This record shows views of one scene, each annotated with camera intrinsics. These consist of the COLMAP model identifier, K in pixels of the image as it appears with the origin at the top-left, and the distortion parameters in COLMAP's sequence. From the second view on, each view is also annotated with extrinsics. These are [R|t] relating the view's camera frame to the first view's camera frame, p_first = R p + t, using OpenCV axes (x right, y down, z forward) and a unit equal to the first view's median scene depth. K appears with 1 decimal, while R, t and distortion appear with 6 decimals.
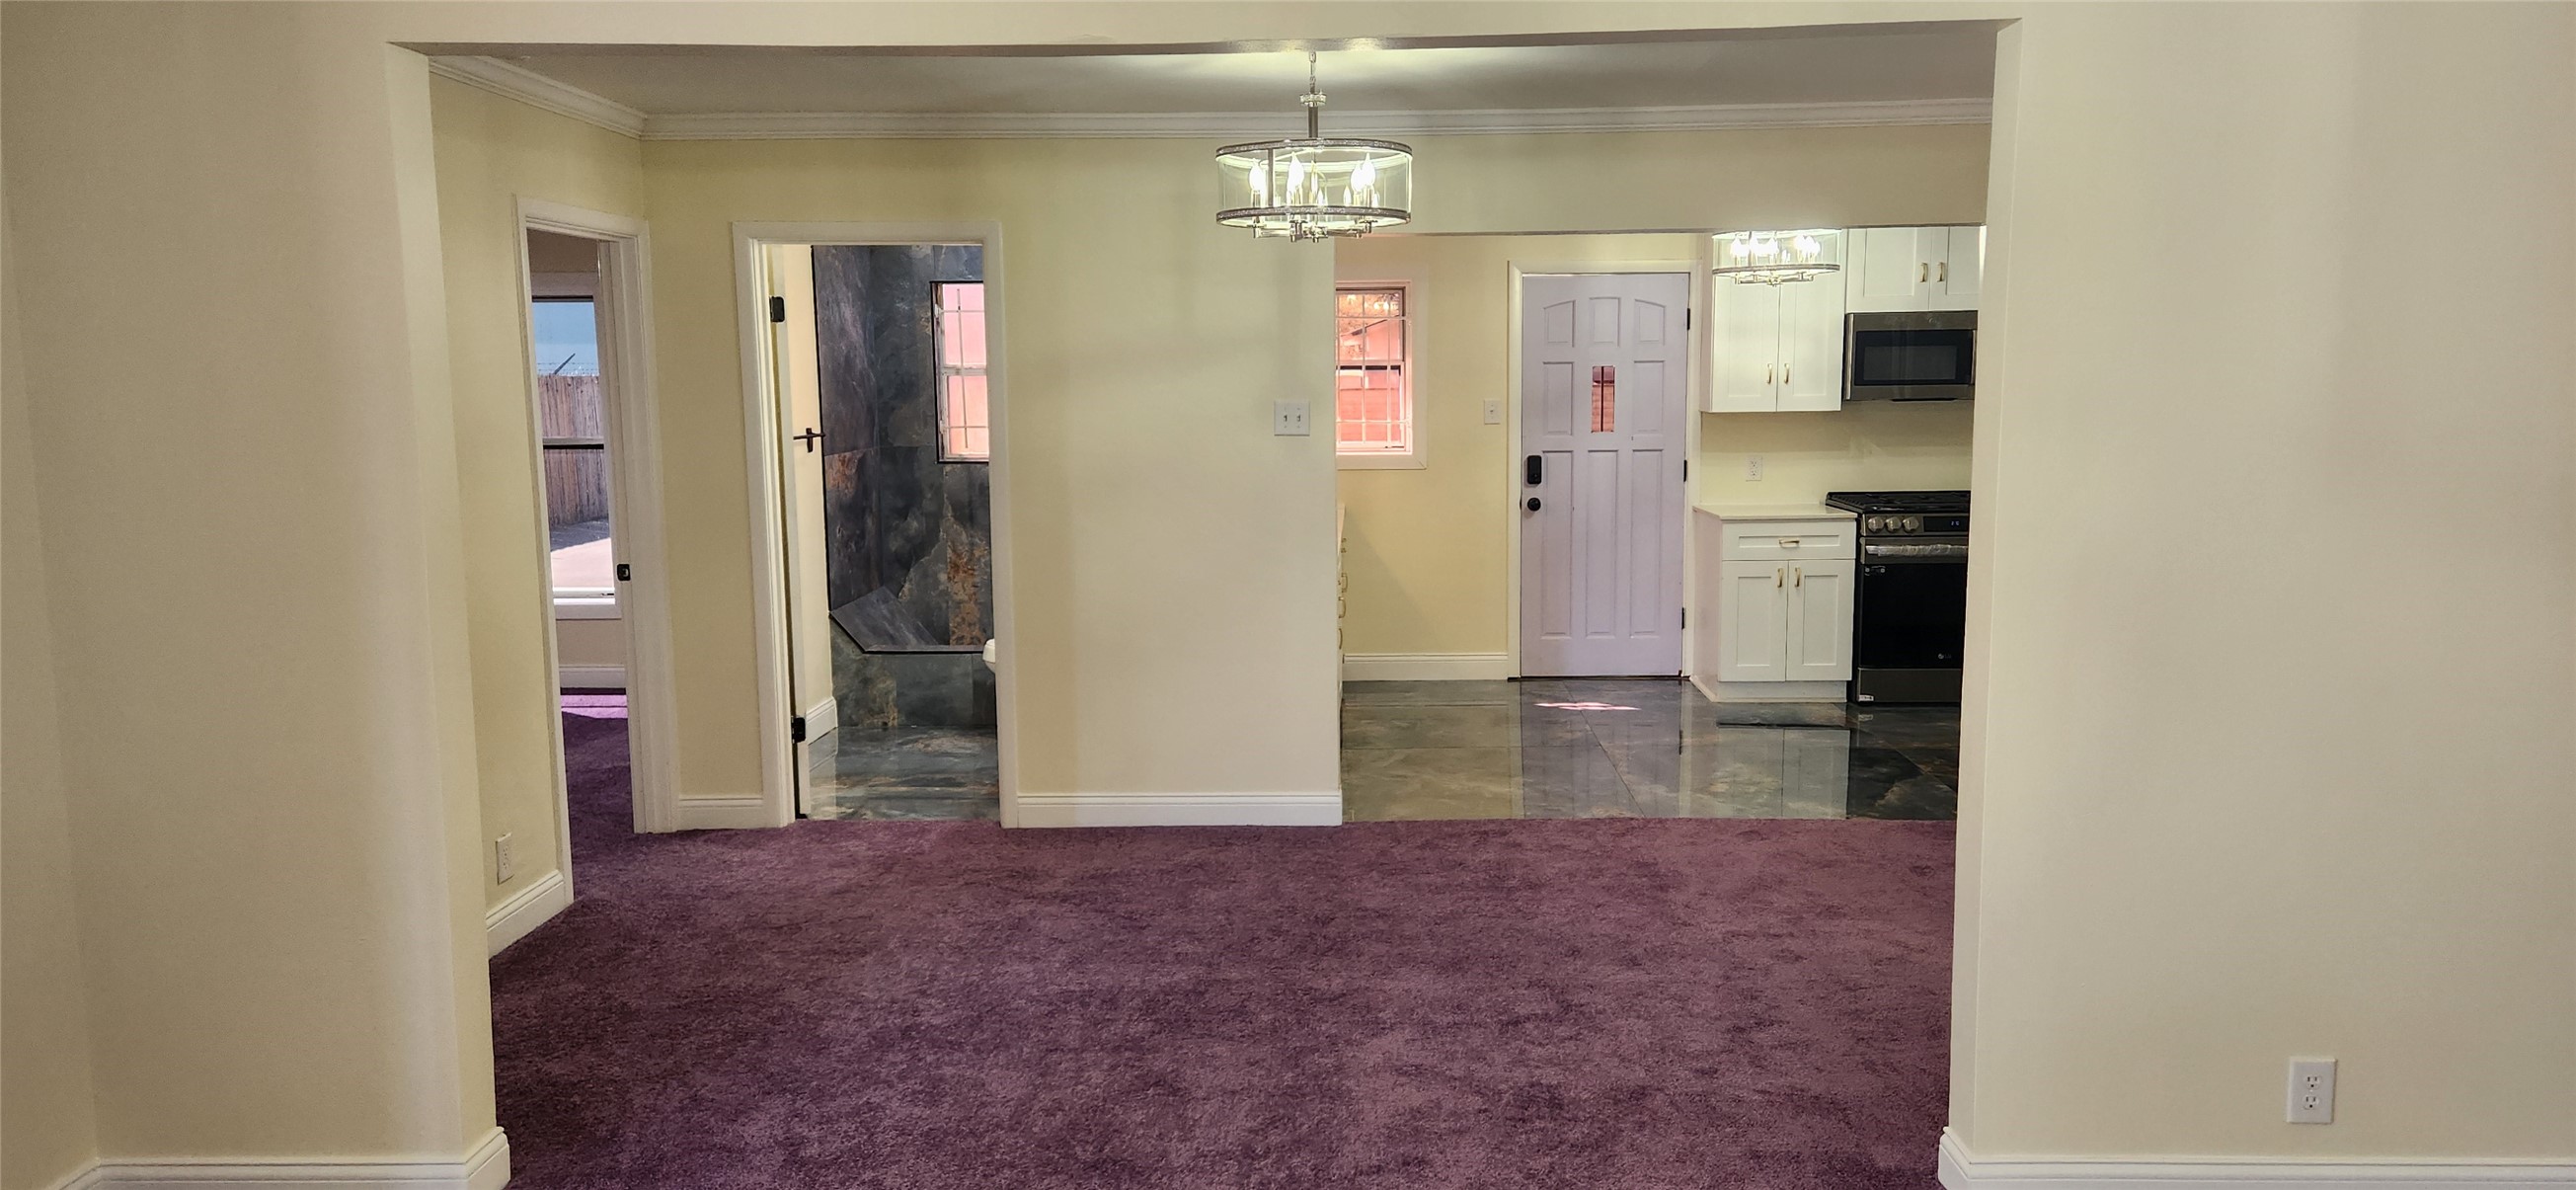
lens RADIAL K [[1691.6, 0, 1290.2], [0, 1691.6, 586.2], [0, 0, 1]] dist [0.059102, -0.043666]
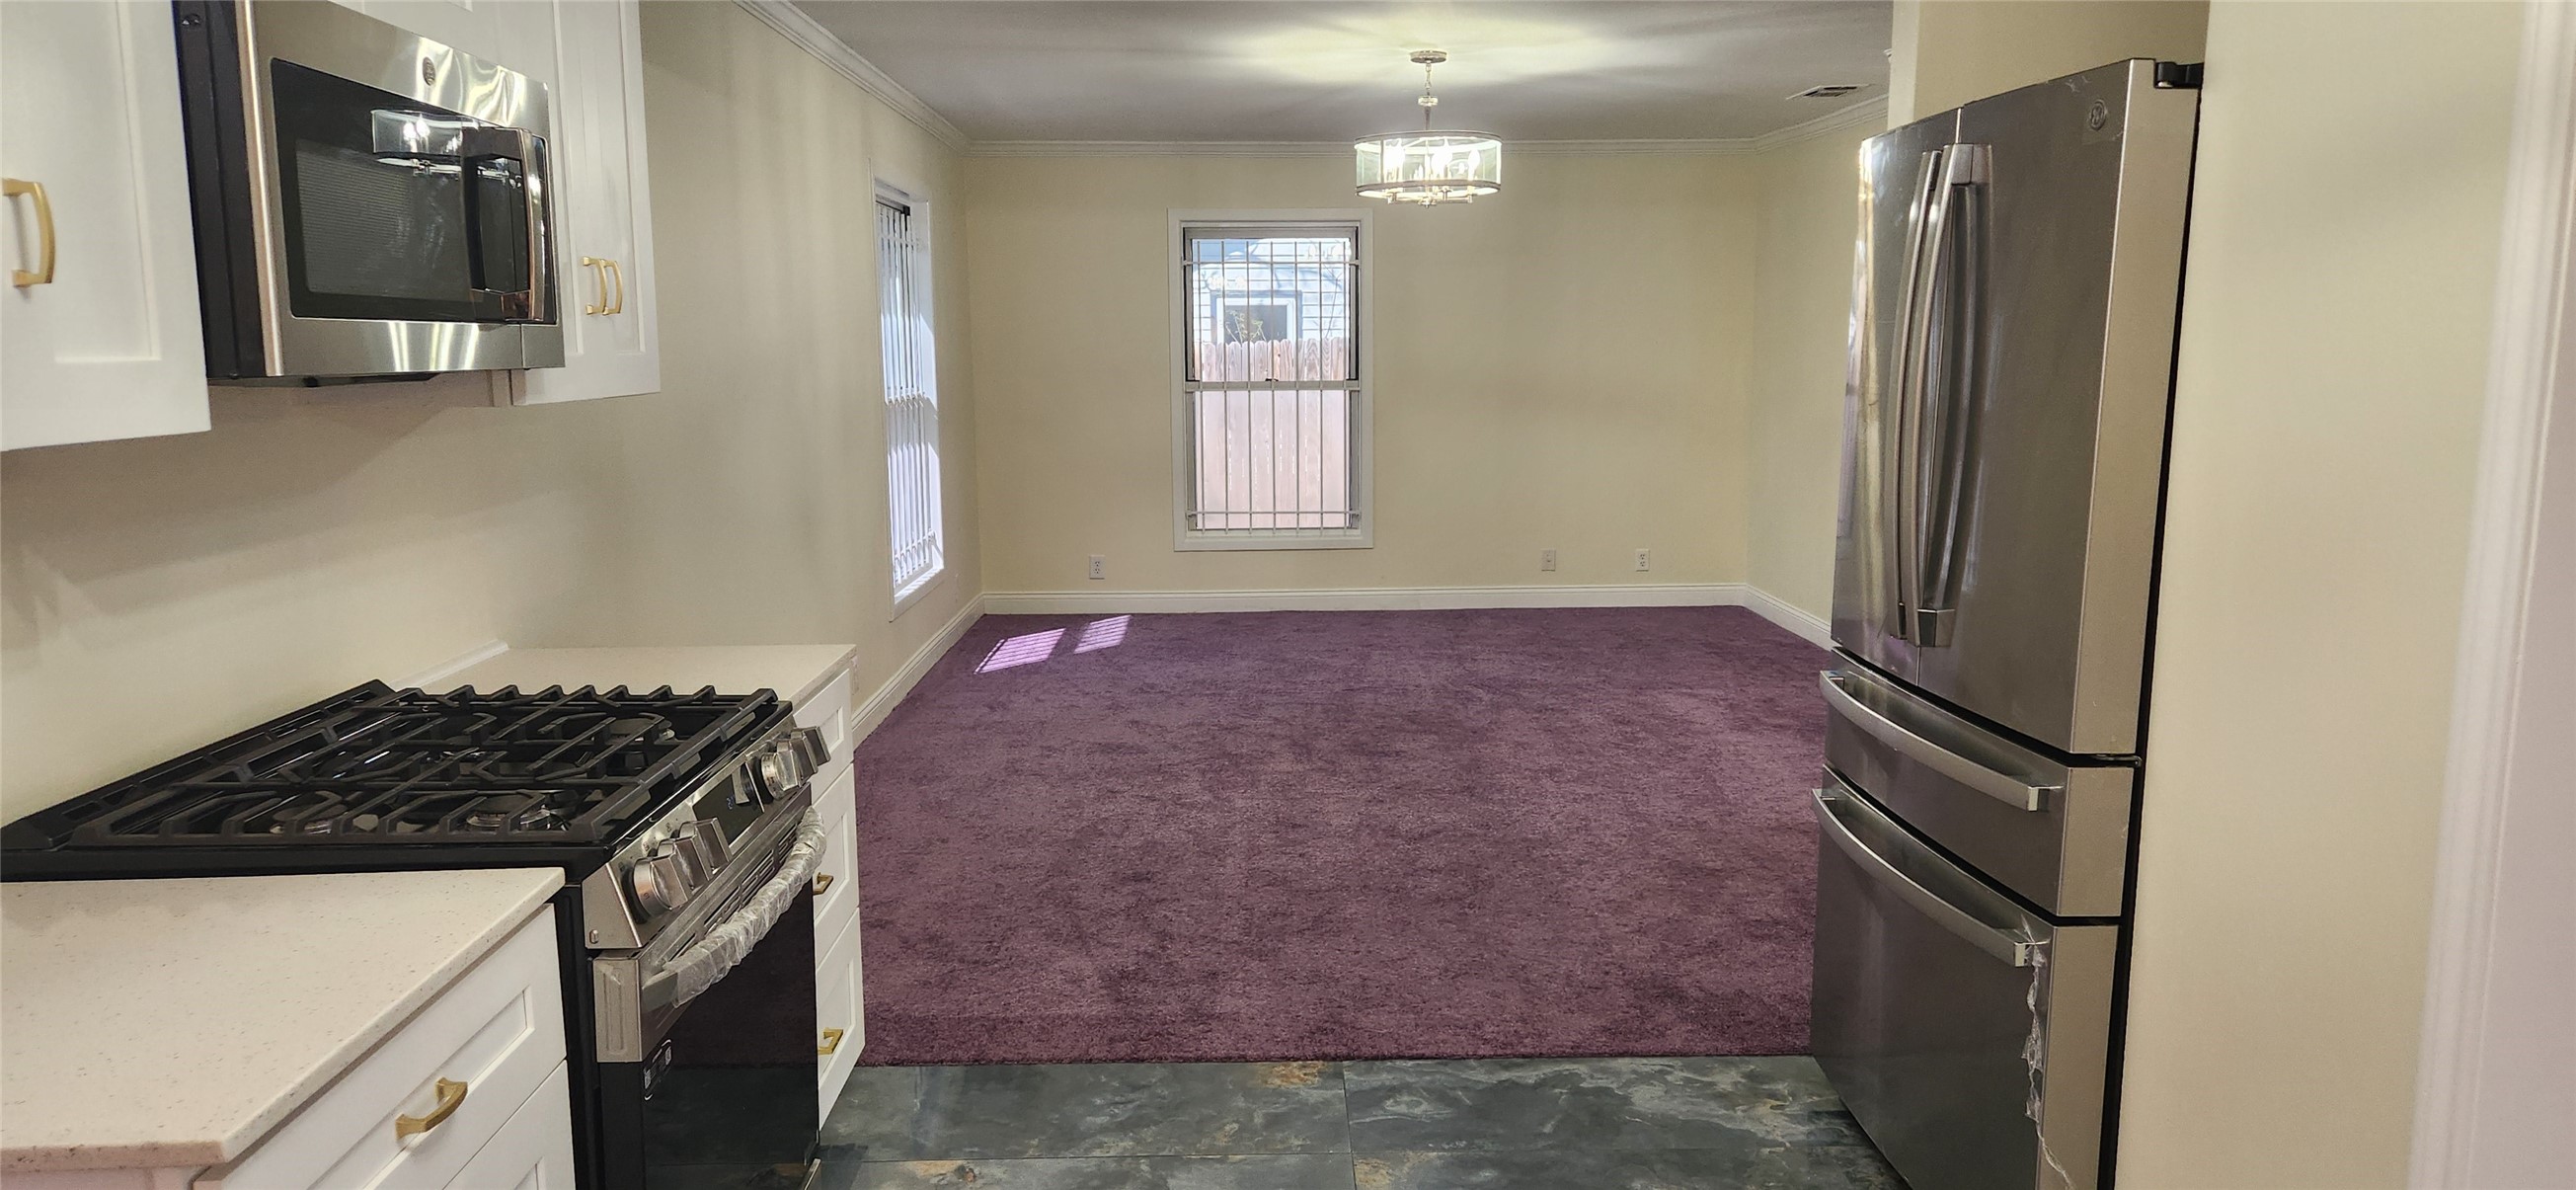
lens RADIAL K [[1691.6, 0, 1301.6], [0, 1691.6, 601.1], [0, 0, 1]] dist [0.059102, -0.043666]
pose [[-0.069692, -0.135938, 0.988263, 0.100112], [0.129179, 0.981101, 0.144063, -0.098349], [-0.989169, 0.137703, -0.050815, 0.900645]]
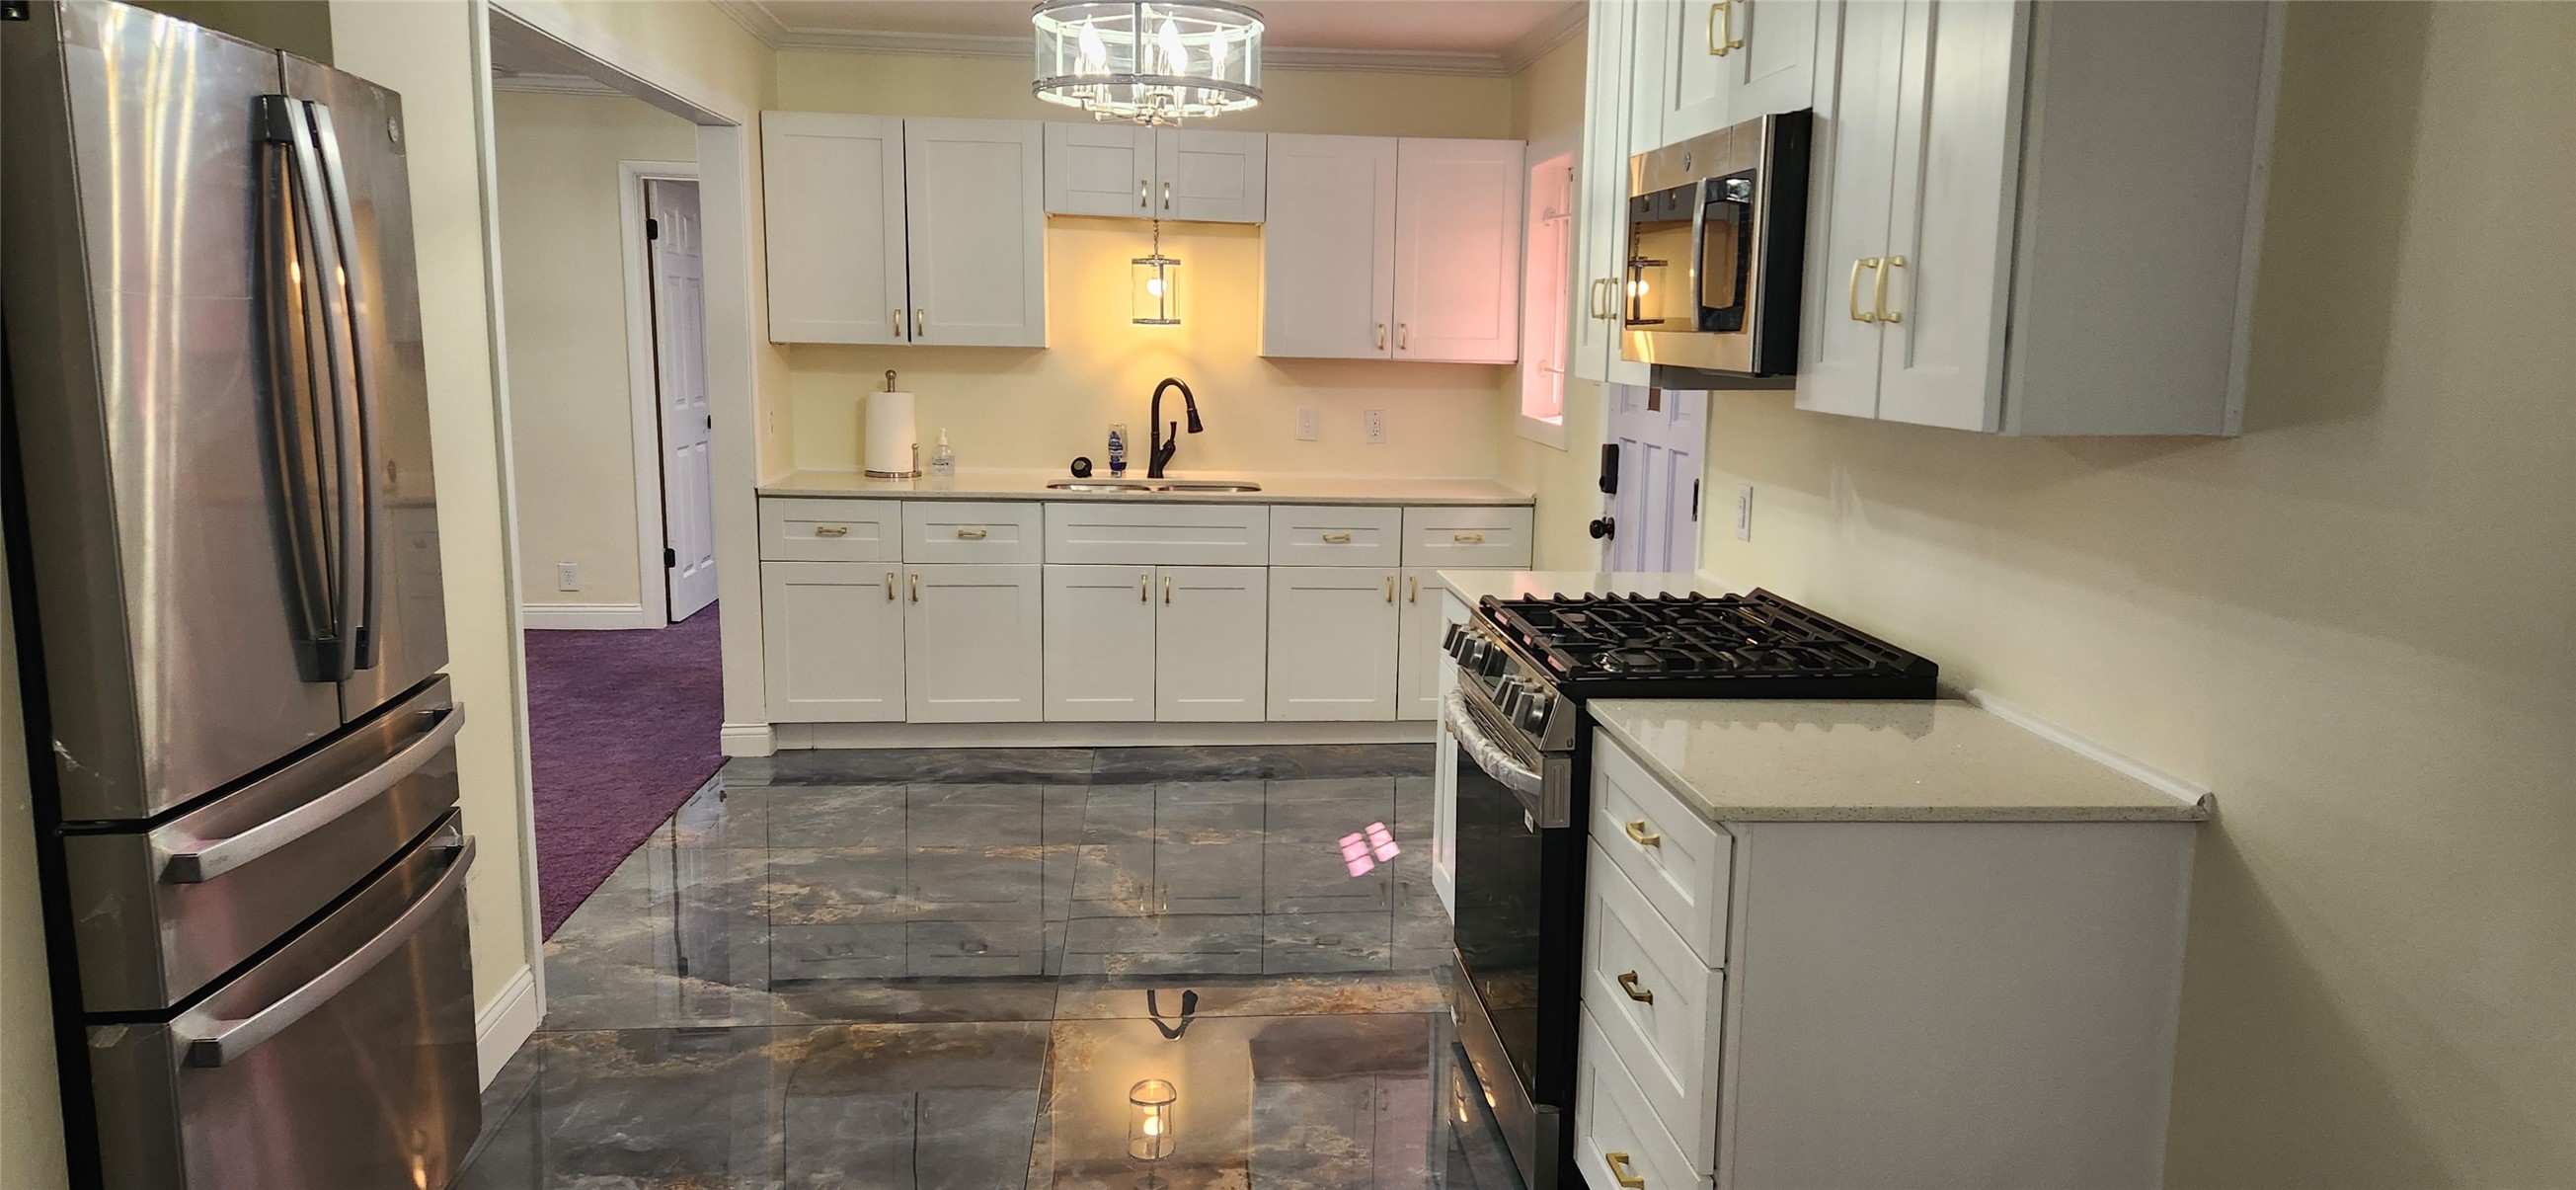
lens RADIAL K [[1691.6, 0, 1334.2], [0, 1691.6, 626.1], [0, 0, 1]] dist [0.059102, -0.043666]
pose [[0.143806, 0.193233, -0.970557, 0.755255], [-0.151760, 0.973456, 0.171324, -0.108512], [0.977900, 0.122654, 0.169314, 0.877643]]
